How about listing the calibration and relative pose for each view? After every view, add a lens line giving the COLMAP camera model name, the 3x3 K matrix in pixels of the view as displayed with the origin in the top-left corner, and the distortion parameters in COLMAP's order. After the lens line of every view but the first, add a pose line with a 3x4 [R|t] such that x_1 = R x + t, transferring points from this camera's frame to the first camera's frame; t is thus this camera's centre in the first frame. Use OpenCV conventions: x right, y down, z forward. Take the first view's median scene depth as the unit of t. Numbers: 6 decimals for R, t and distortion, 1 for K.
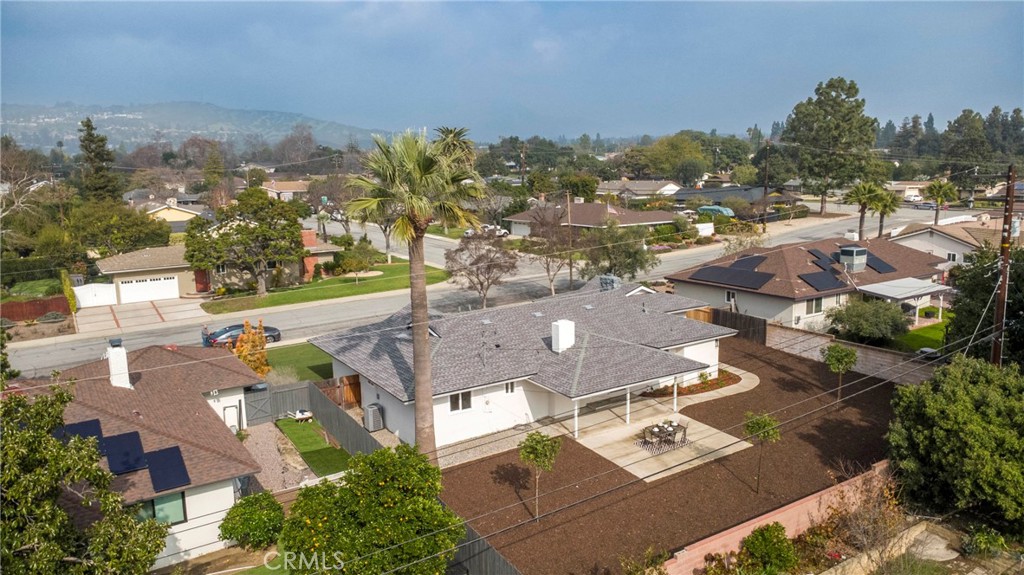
lens RADIAL K [[715.2, 0, 512.0], [0, 715.2, 287.5], [0, 0, 1]] dist [0.003687, 0.000551]
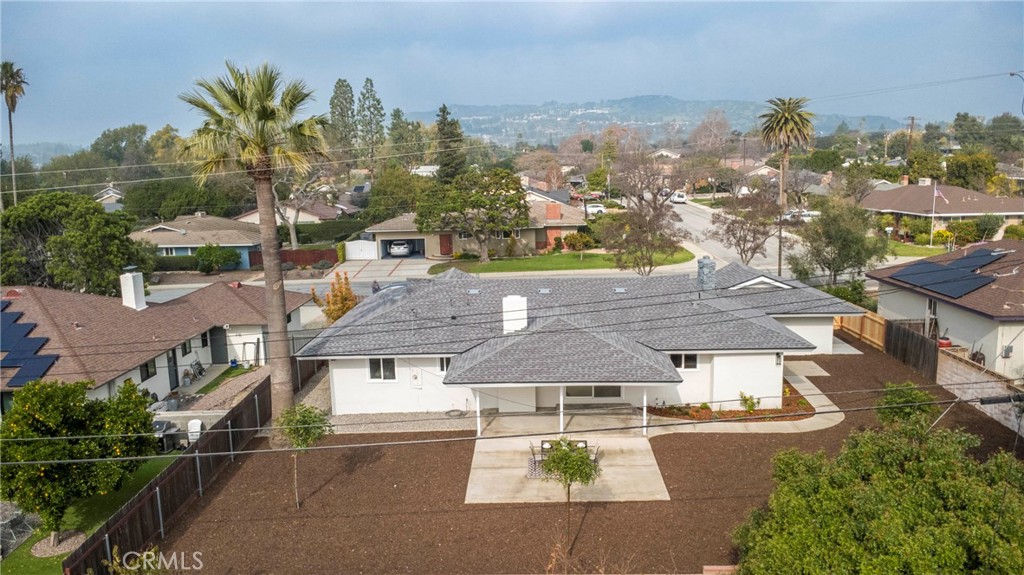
lens RADIAL K [[715.2, 0, 512.0], [0, 715.2, 287.5], [0, 0, 1]] dist [0.003687, 0.000551]
pose [[0.825858, 0.096935, -0.555483, 0.458884], [-0.088813, 0.995178, 0.041622, 0.001854], [0.556839, 0.014960, 0.830485, 0.273231]]
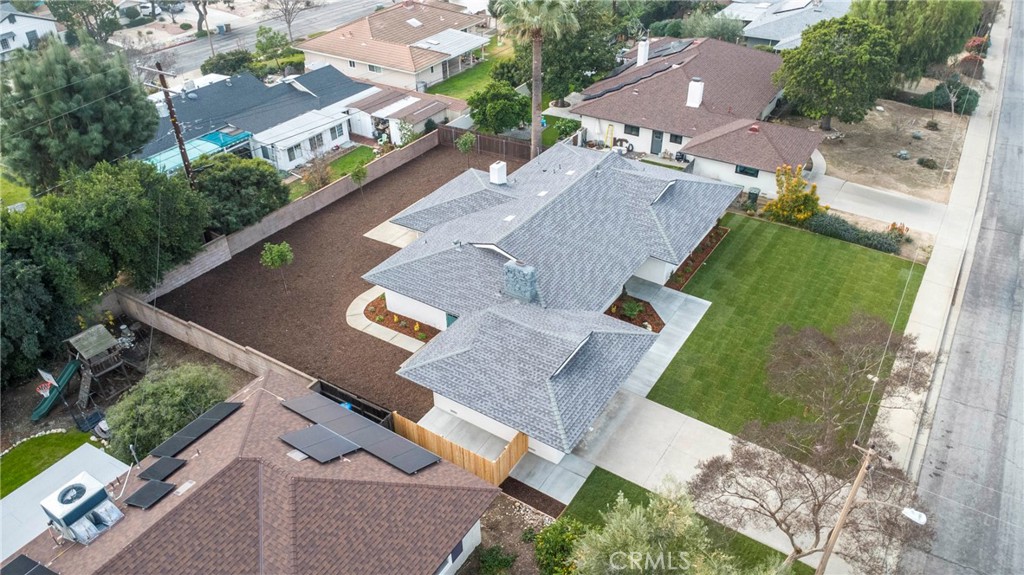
lens RADIAL K [[715.2, 0, 512.0], [0, 715.2, 287.5], [0, 0, 1]] dist [0.003687, 0.000551]
pose [[-0.902910, 0.269592, -0.334775, 0.463069], [-0.044514, 0.716018, 0.696661, -0.591279], [0.427519, 0.643924, -0.634500, 1.707627]]
